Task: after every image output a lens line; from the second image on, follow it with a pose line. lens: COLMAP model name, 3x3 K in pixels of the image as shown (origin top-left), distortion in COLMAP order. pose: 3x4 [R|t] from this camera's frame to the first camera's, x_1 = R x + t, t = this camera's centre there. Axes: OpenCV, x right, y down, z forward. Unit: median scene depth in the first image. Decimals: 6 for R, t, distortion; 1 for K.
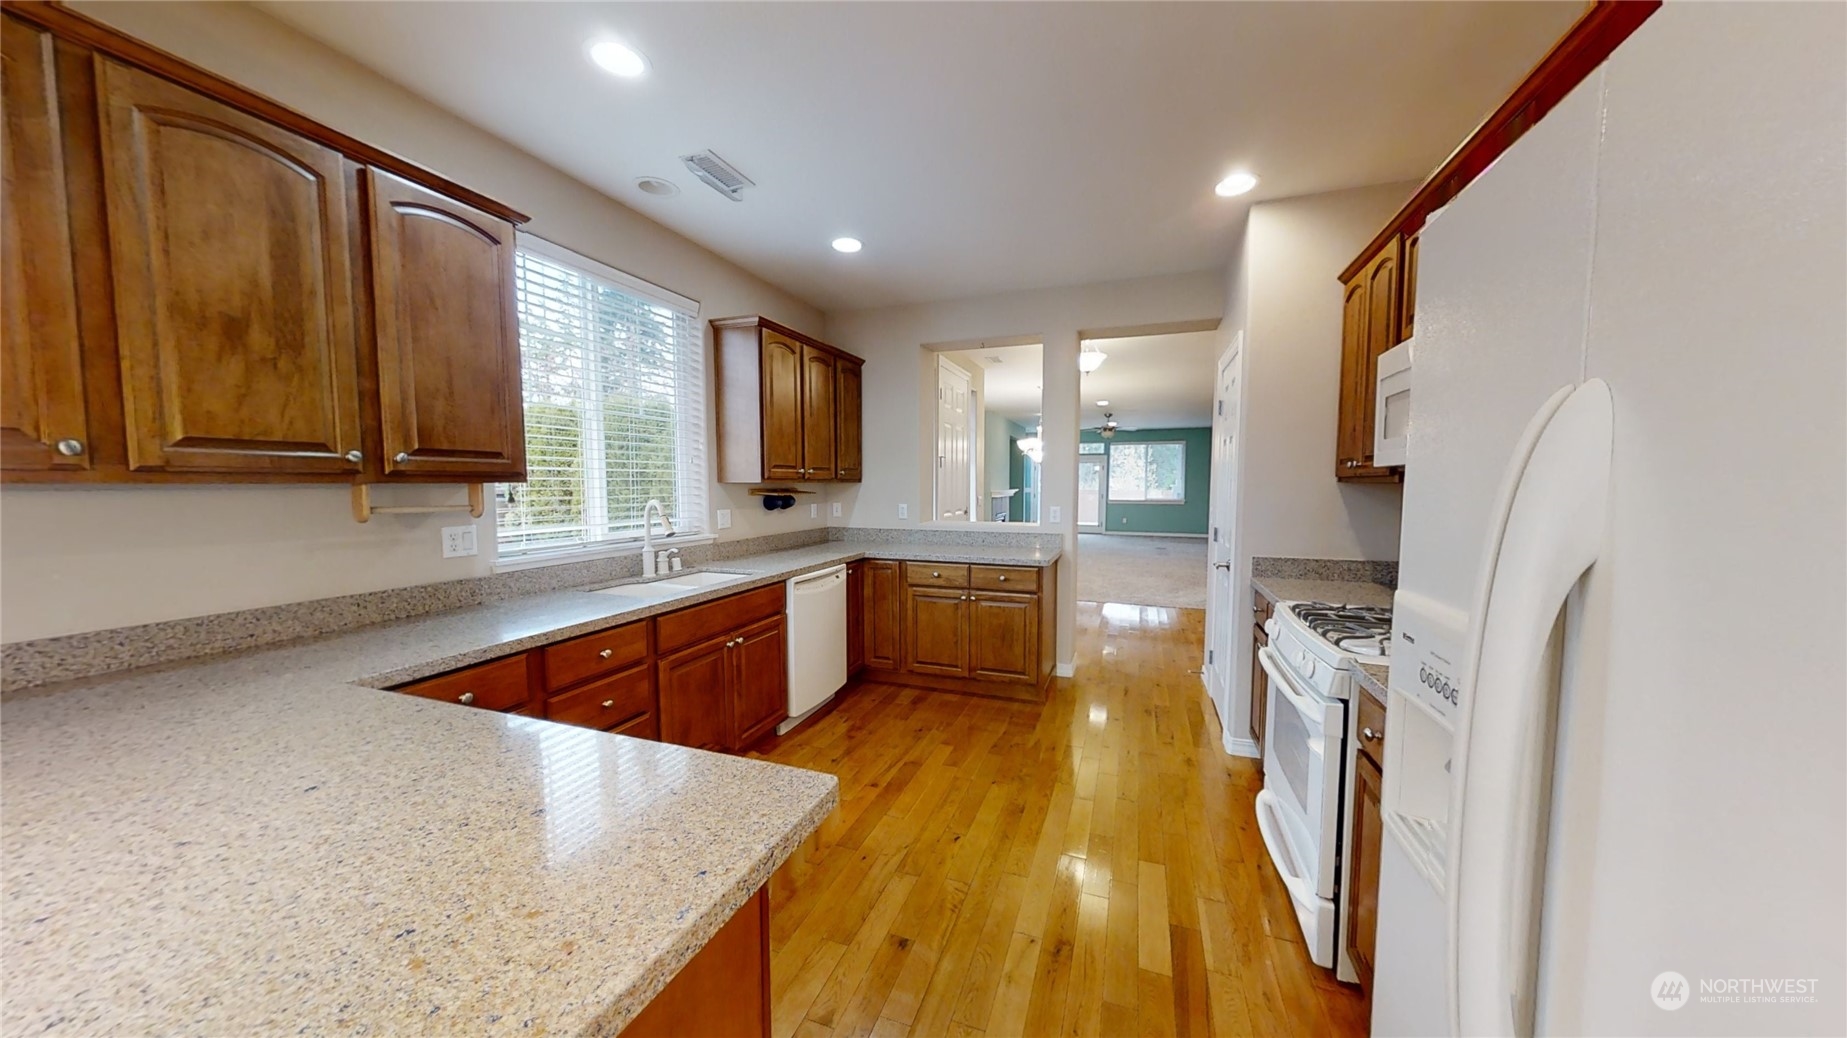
lens RADIAL K [[677.9, 0, 924.1], [0, 677.9, 523.7], [0, 0, 1]] dist [0.000011, -0.000057]
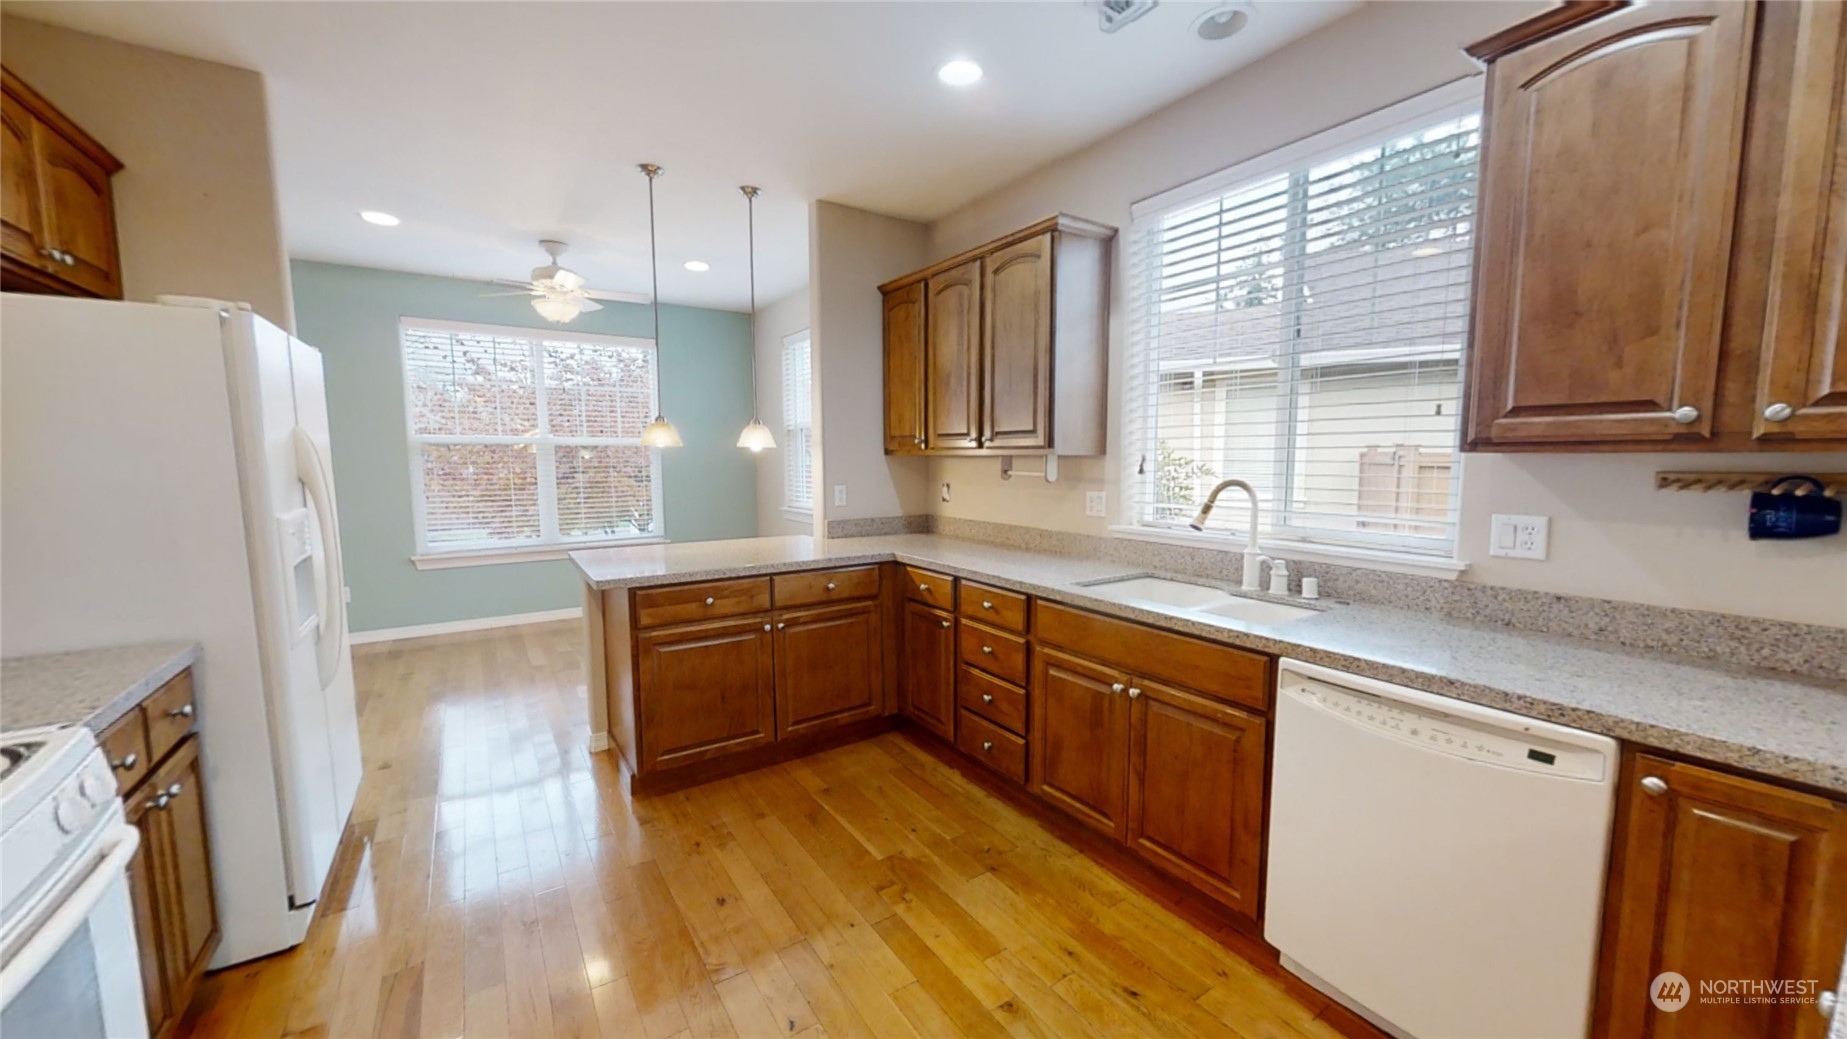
lens RADIAL K [[677.9, 0, 924.1], [0, 677.9, 524.2], [0, 0, 1]] dist [0.000011, -0.000057]
pose [[-0.625808, 0.084056, -0.775435, 0.317313], [-0.042528, 0.989020, 0.141530, -0.068317], [0.778817, 0.121548, -0.615362, 1.077579]]
